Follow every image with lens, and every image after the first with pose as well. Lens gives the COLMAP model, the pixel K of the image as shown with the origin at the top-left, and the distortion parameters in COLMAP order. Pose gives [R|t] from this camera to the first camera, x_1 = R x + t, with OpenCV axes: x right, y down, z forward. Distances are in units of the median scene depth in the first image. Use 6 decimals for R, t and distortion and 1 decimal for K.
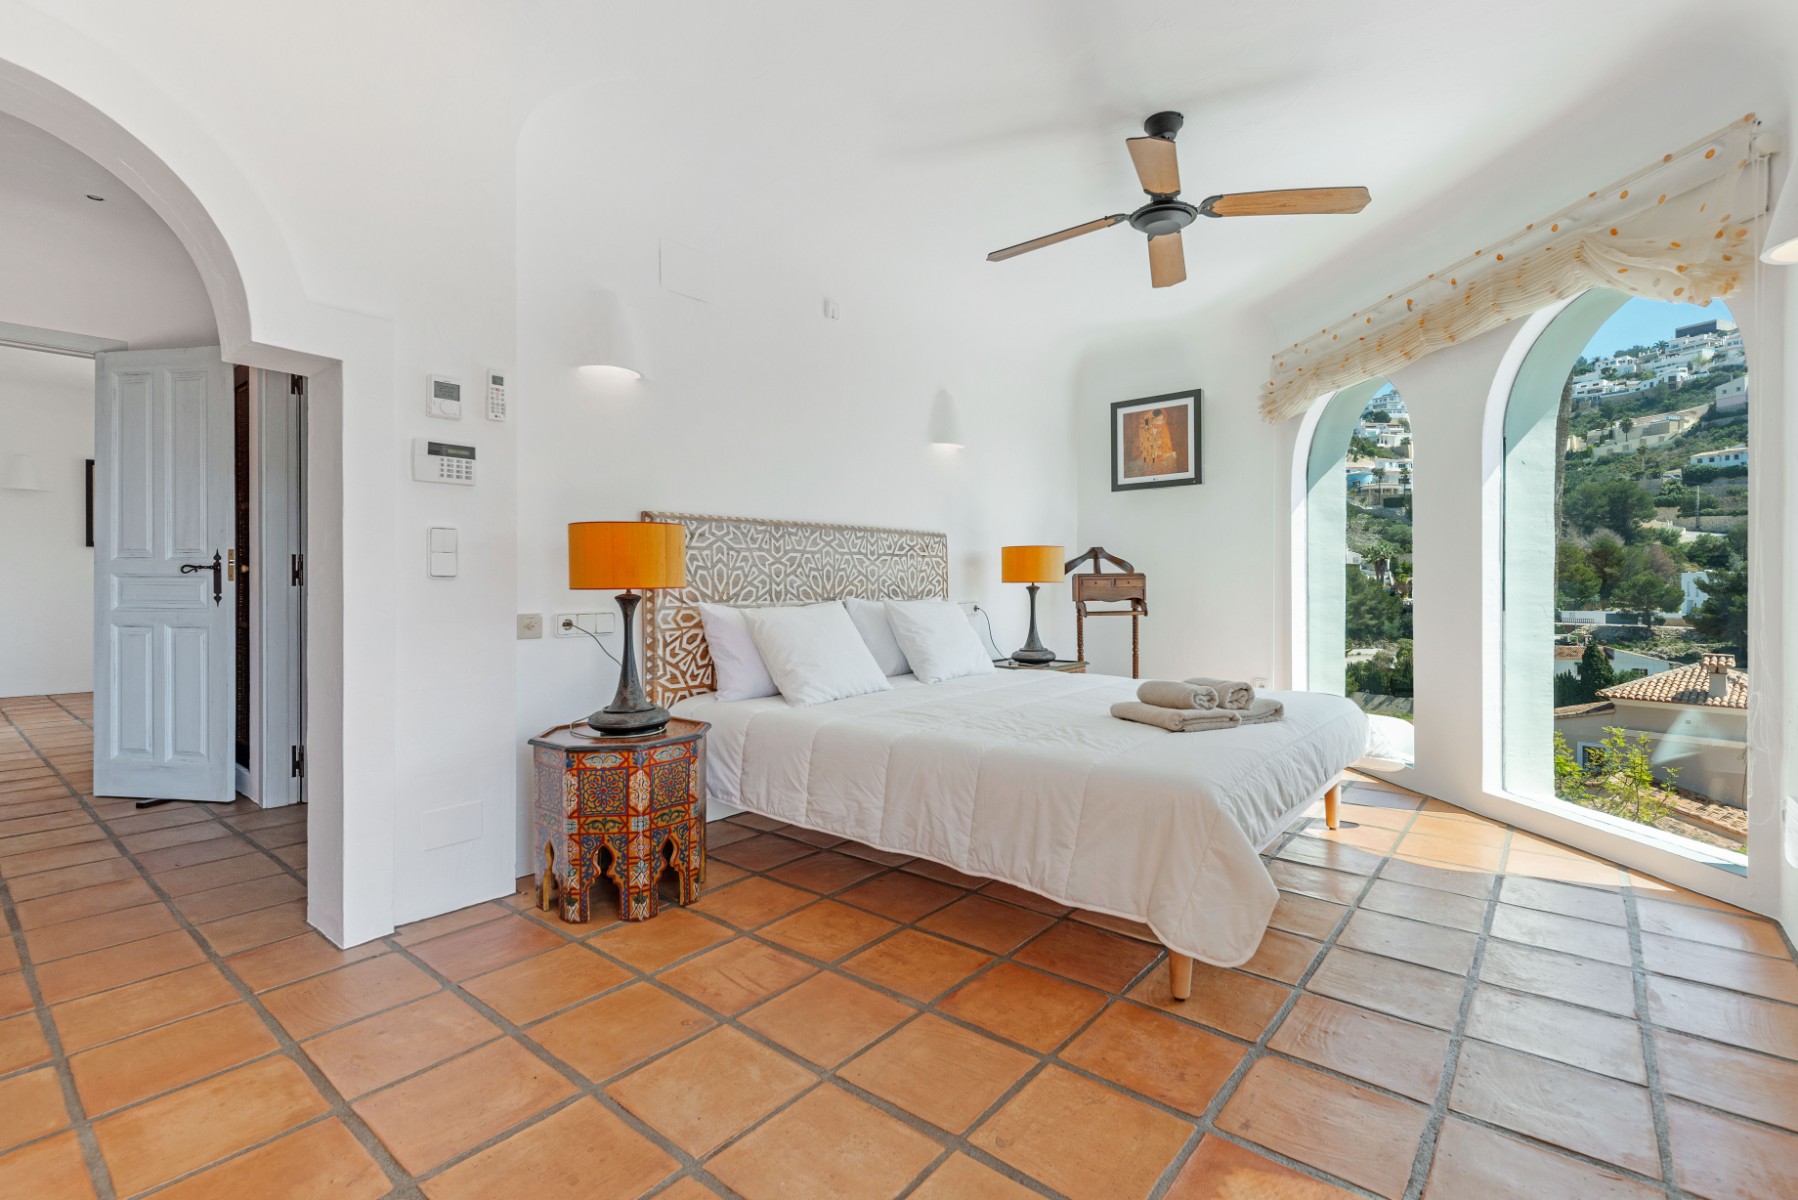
lens RADIAL K [[813.2, 0, 899.4], [0, 813.2, 567.7], [0, 0, 1]] dist [0.012280, -0.000361]
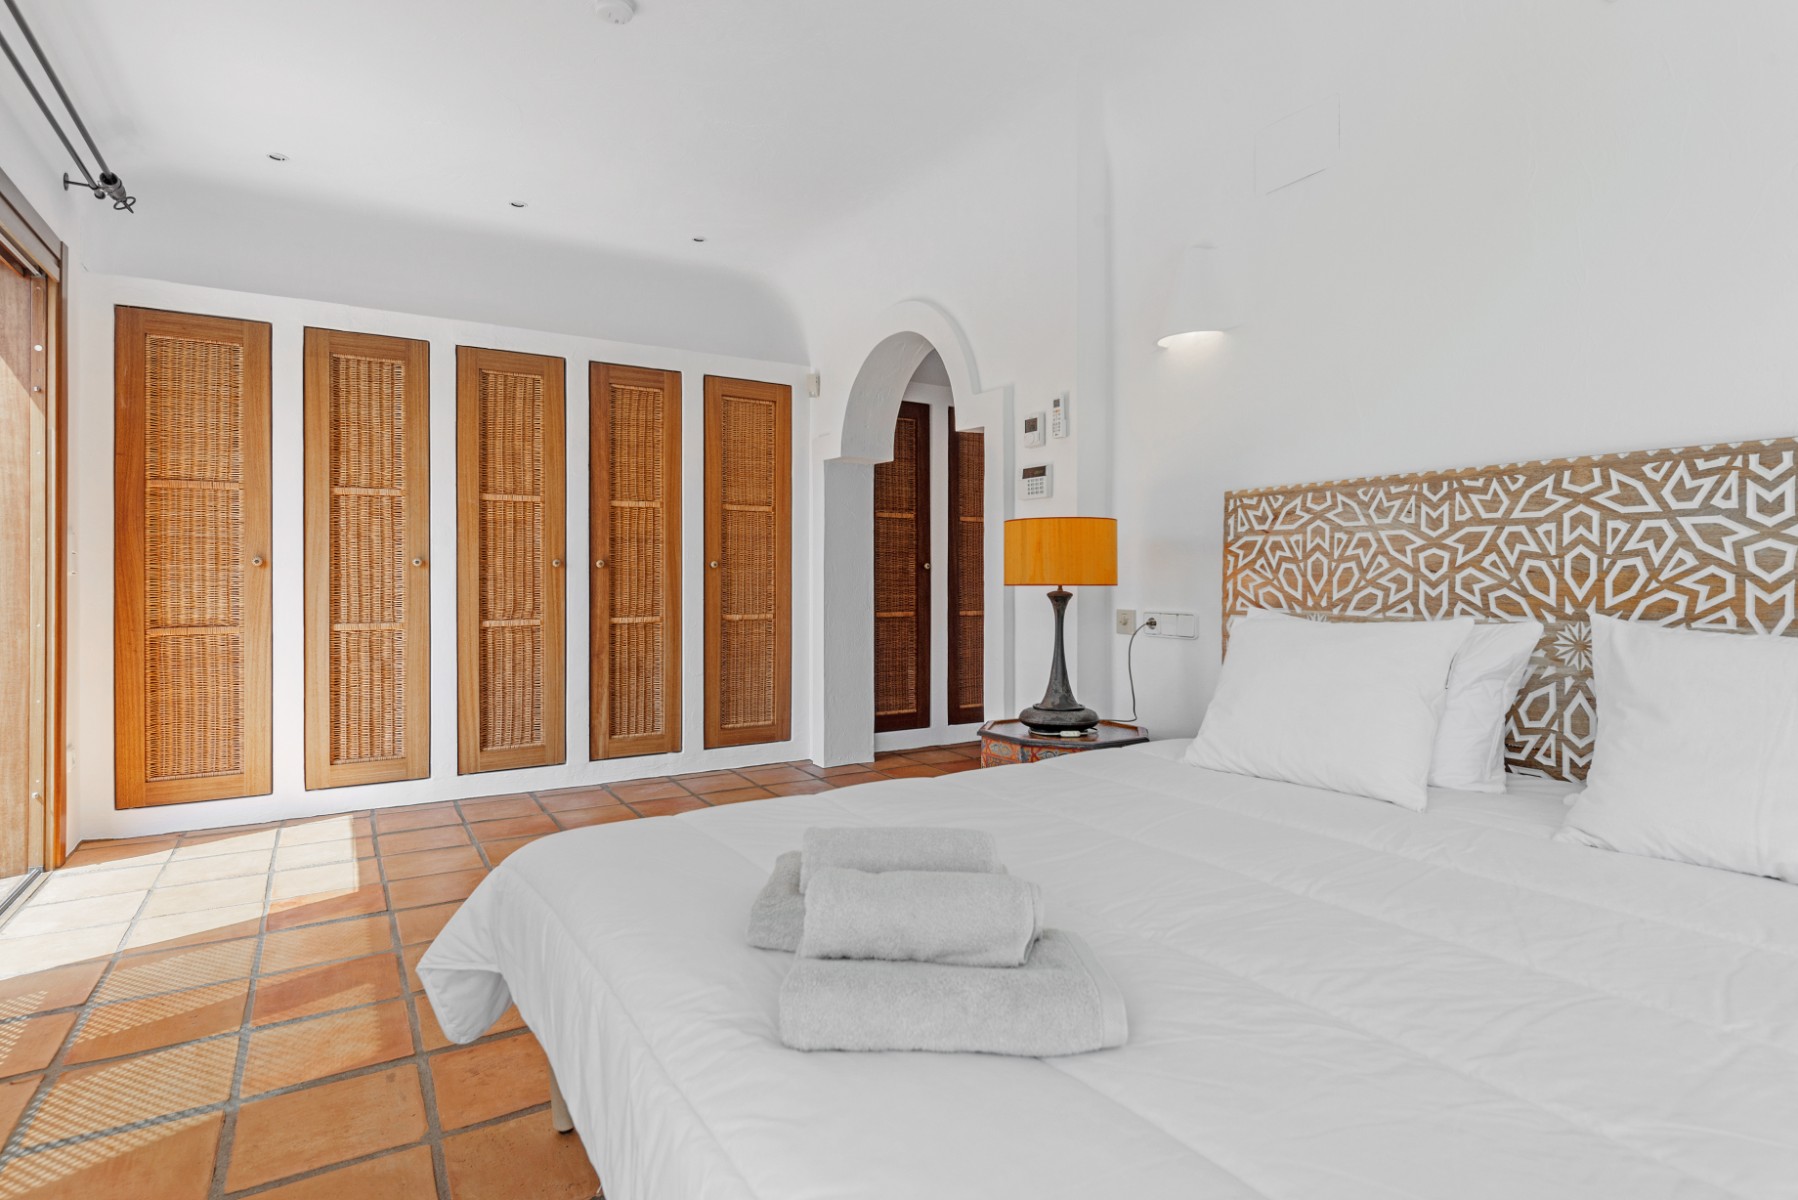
lens RADIAL K [[945.0, 0, 906.9], [0, 945.0, 562.0], [0, 0, 1]] dist [0.007870, -0.000198]
pose [[-0.321935, -0.012414, -0.946680, 0.622255], [0.016053, 0.999699, -0.018569, 0.011679], [0.946626, -0.021175, -0.321639, 0.915320]]
